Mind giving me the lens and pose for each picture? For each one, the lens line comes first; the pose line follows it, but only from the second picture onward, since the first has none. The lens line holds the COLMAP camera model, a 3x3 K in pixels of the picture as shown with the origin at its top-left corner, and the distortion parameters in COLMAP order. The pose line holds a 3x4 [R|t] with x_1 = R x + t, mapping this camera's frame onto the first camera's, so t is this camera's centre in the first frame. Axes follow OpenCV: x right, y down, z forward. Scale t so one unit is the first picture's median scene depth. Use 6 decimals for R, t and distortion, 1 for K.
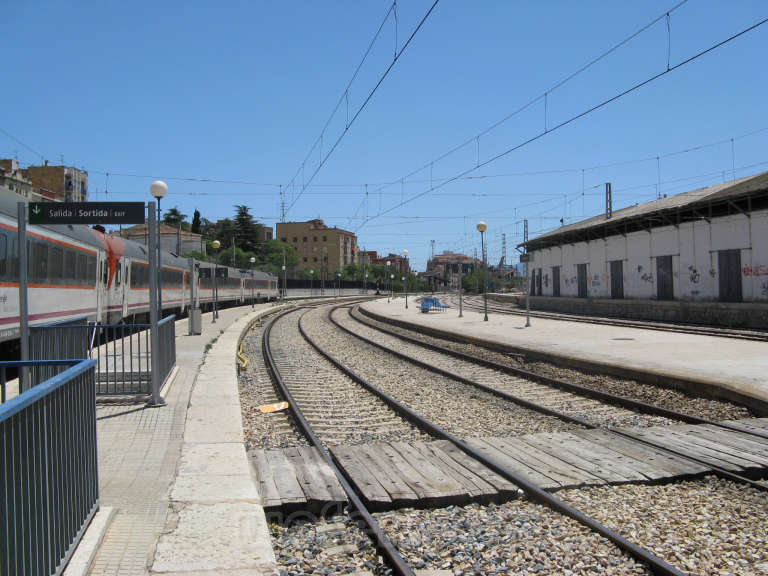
lens RADIAL K [[791.5, 0, 384.0], [0, 791.5, 288.0], [0, 0, 1]] dist [-0.189493, 0.193349]
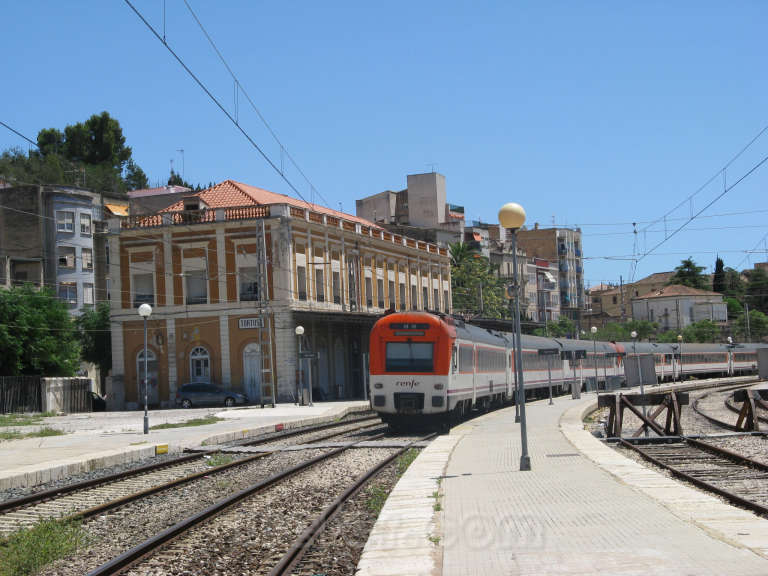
lens RADIAL K [[1563.6, 0, 384.0], [0, 1563.6, 288.0], [0, 0, 1]] dist [0.033271, 0.053411]
pose [[0.888440, -0.054300, -0.455770, 0.170323], [0.035189, 0.998113, -0.050319, -0.004713], [0.457642, 0.028667, 0.888674, -0.522434]]
